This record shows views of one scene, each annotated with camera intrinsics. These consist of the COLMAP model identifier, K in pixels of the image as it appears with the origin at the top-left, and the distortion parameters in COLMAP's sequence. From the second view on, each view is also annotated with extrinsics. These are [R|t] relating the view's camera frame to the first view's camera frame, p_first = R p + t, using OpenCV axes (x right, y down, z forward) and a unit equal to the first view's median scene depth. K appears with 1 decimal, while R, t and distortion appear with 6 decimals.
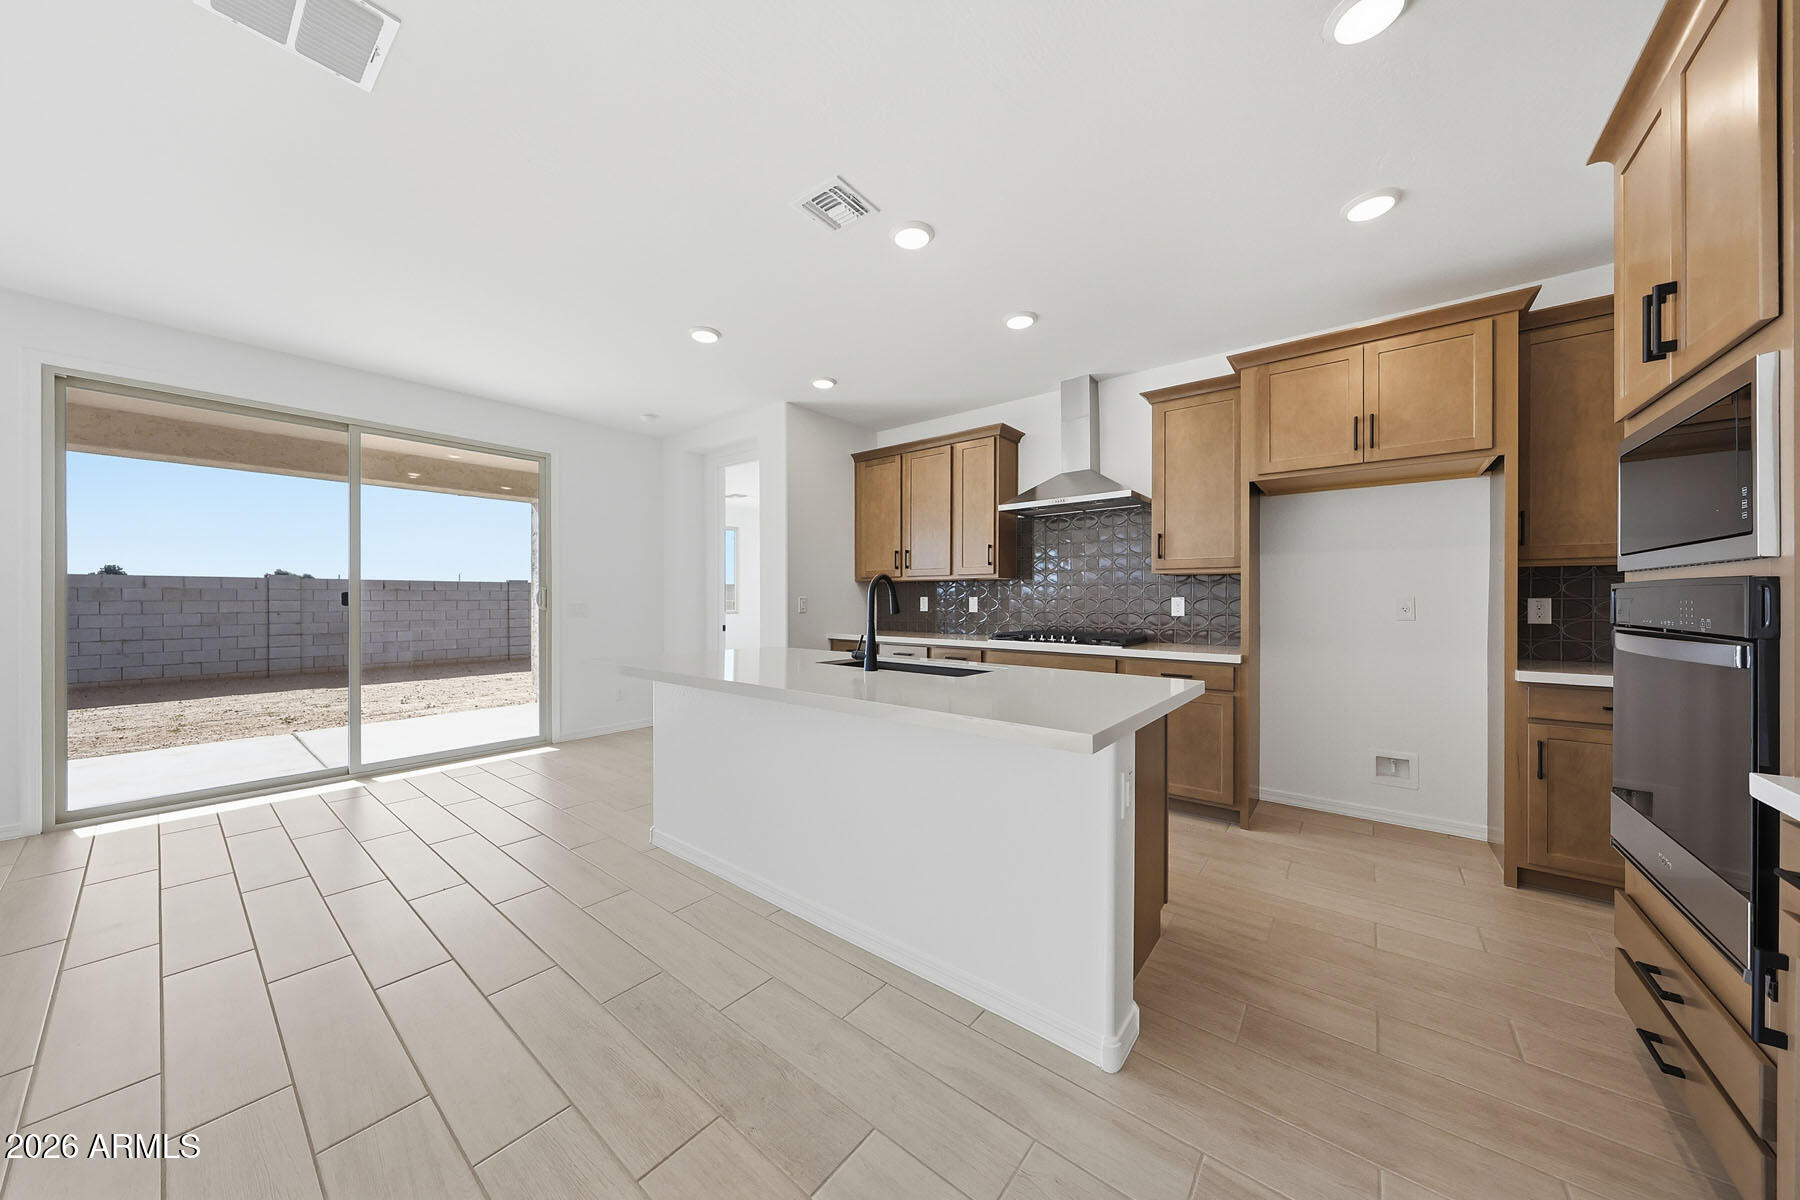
lens RADIAL K [[595.5, 0, 894.5], [0, 595.5, 601.7], [0, 0, 1]] dist [0.001182, 0.000213]
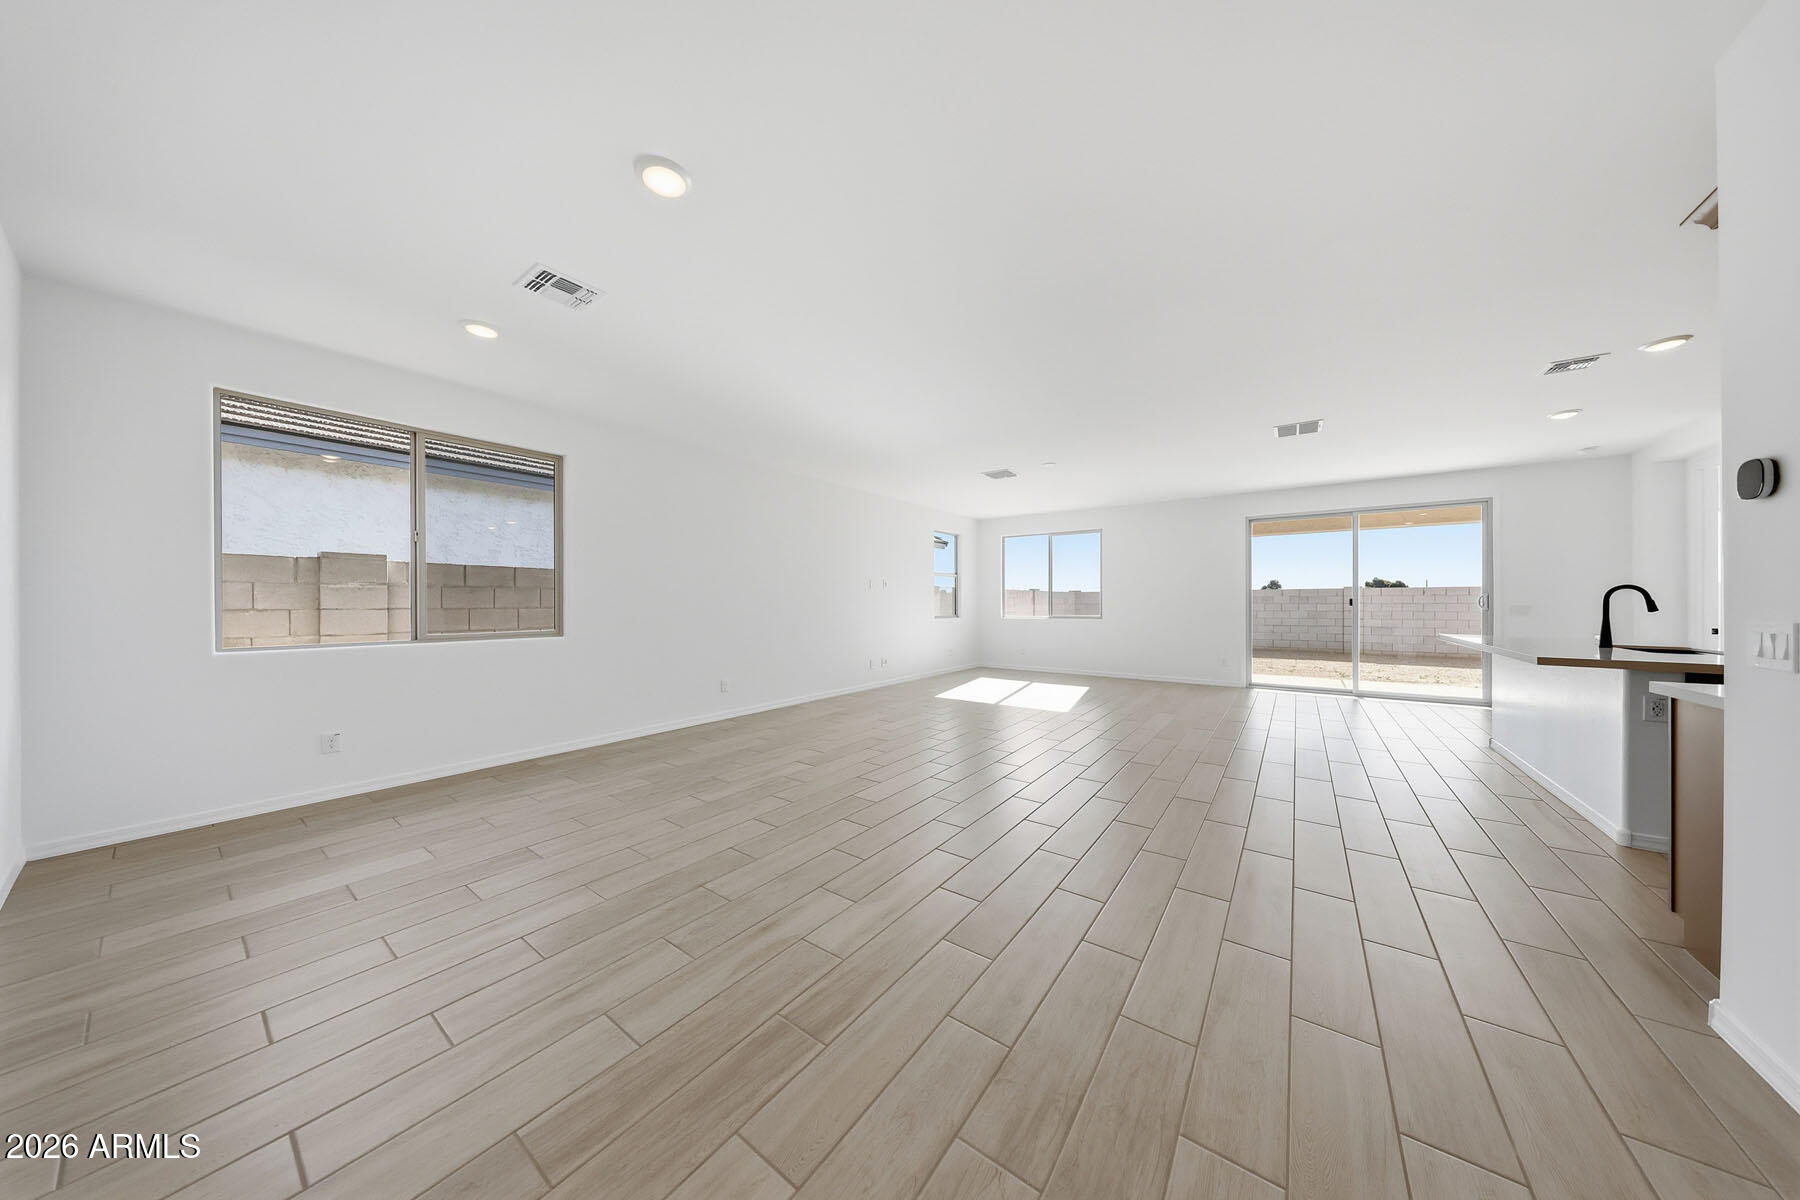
lens RADIAL K [[551.6, 0, 903.4], [0, 551.6, 602.6], [0, 0, 1]] dist [-0.000286, -0.000021]
pose [[0.060023, 0.000458, -0.998197, 0.660335], [-0.004838, 0.999988, 0.000167, 0.003147], [0.998185, 0.004819, 0.060024, -0.471912]]
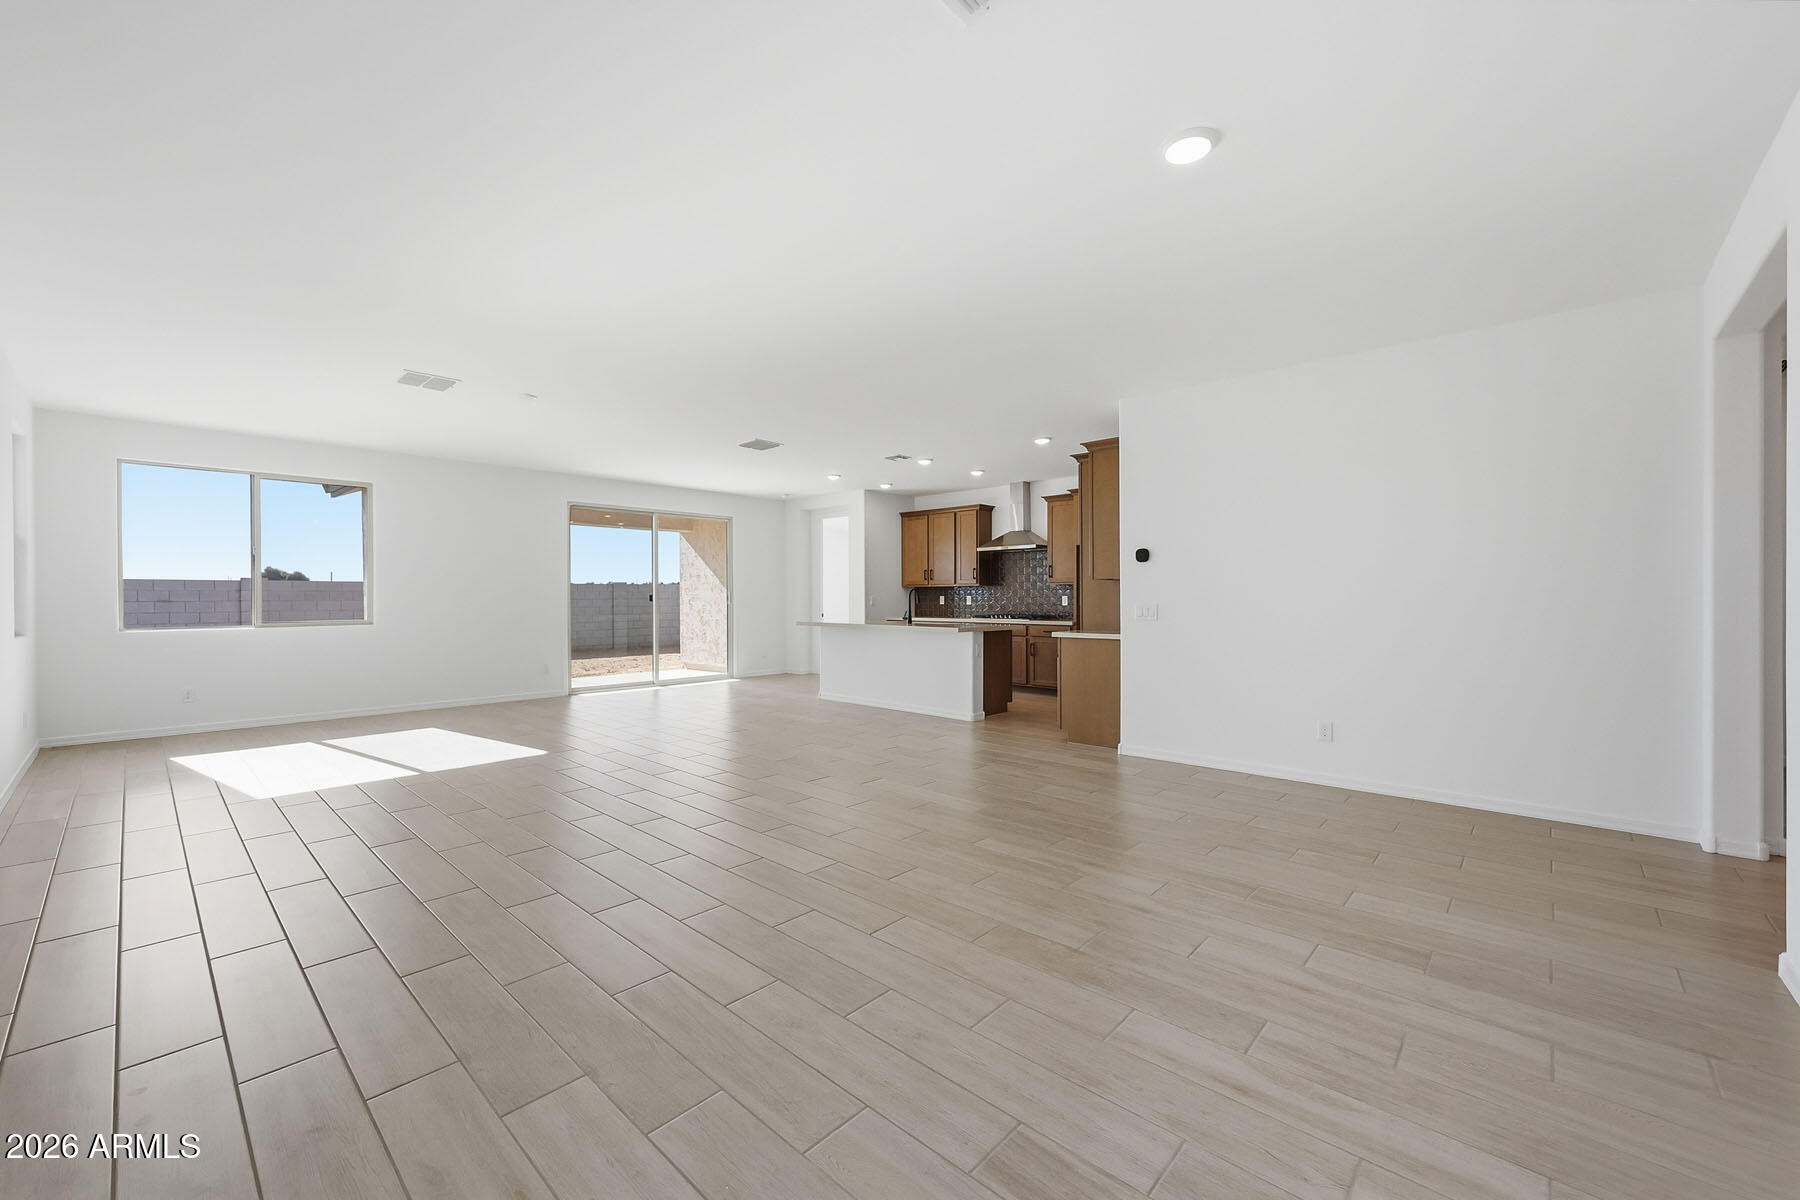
lens RADIAL K [[696.3, 0, 895.1], [0, 696.3, 599.9], [0, 0, 1]] dist [-0.000457, -0.000290]
pose [[0.997697, -0.002731, -0.067770, 0.057175], [0.002727, 0.999996, -0.000153, 0.003333], [0.067770, -0.000032, 0.997701, -1.138244]]
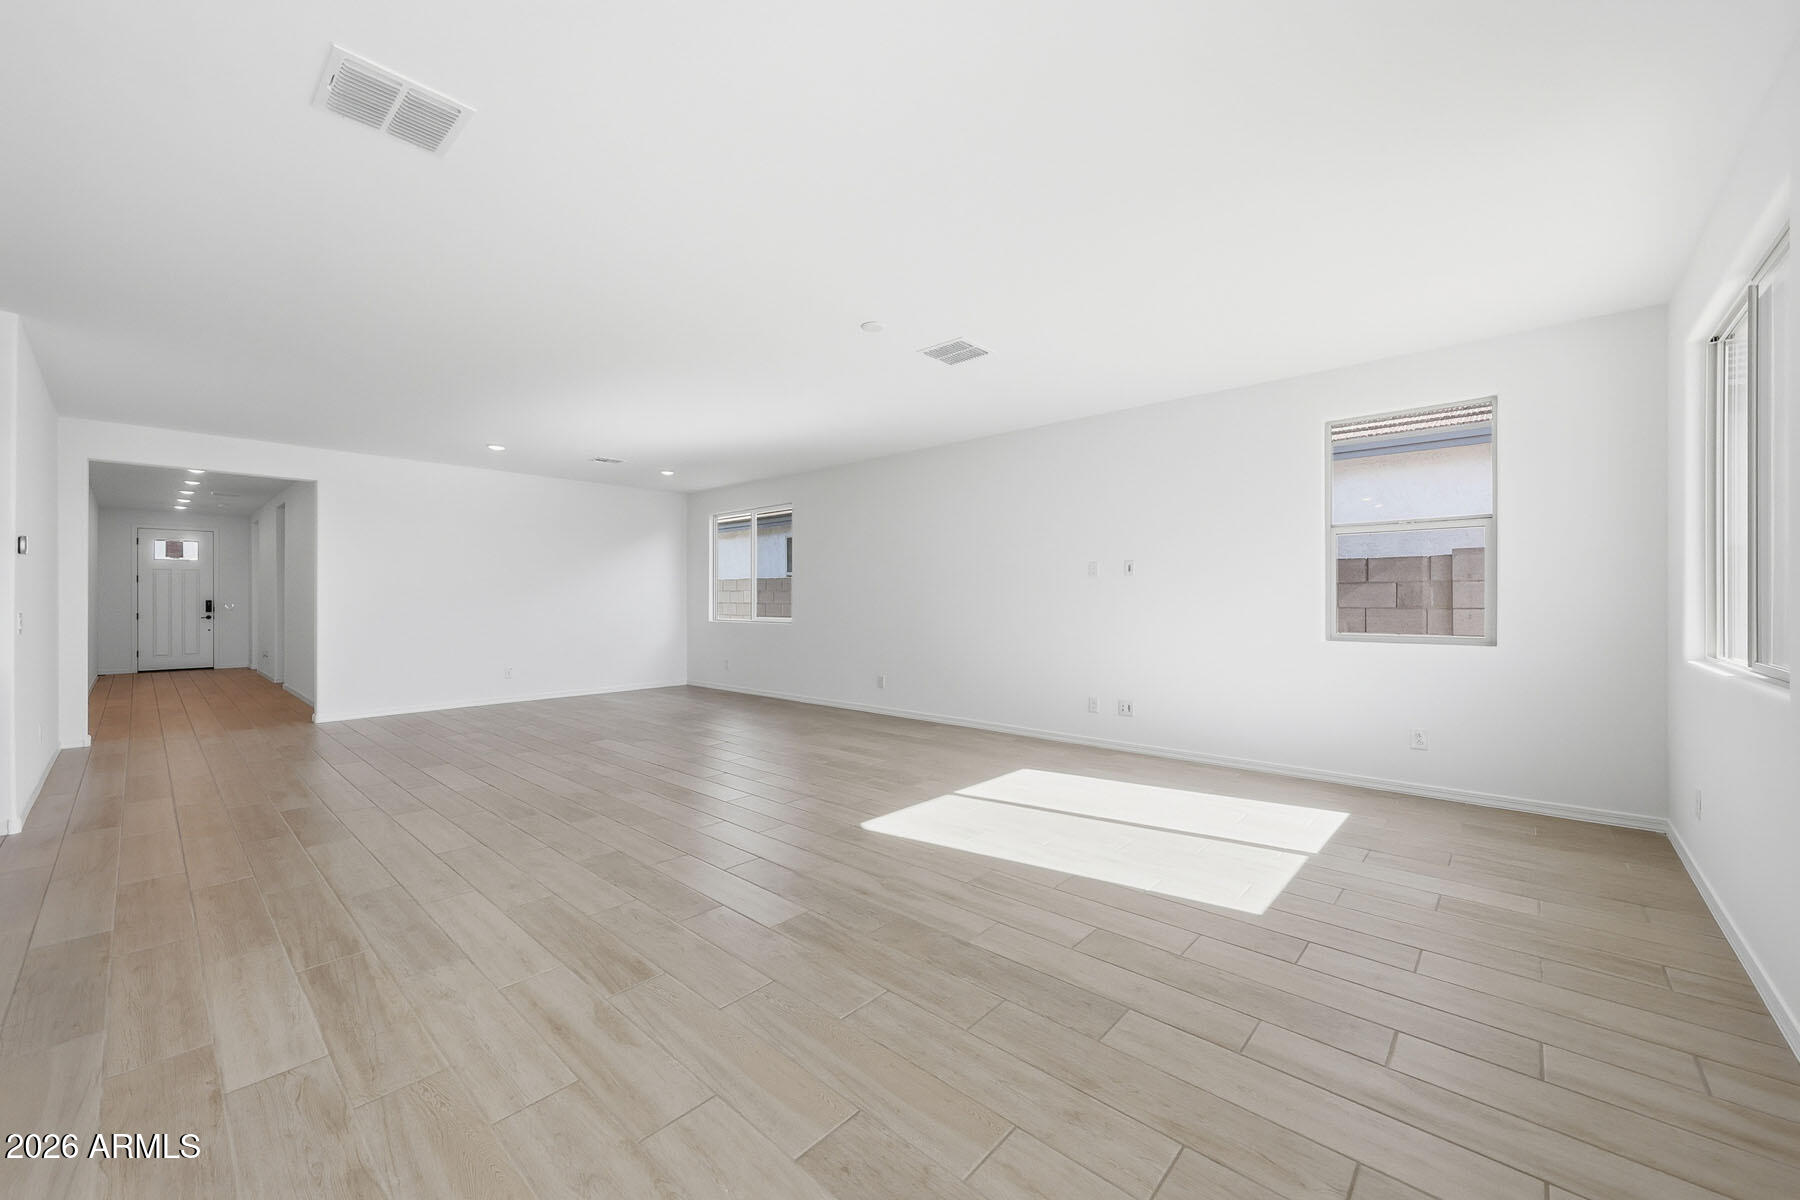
lens RADIAL K [[696.3, 0, 900.8], [0, 696.3, 601.9], [0, 0, 1]] dist [-0.000457, -0.000290]
pose [[-0.998226, -0.000832, 0.059536, -0.776884], [-0.000540, 0.999988, 0.004933, -0.004981], [-0.059539, 0.004892, -0.998214, 0.870580]]
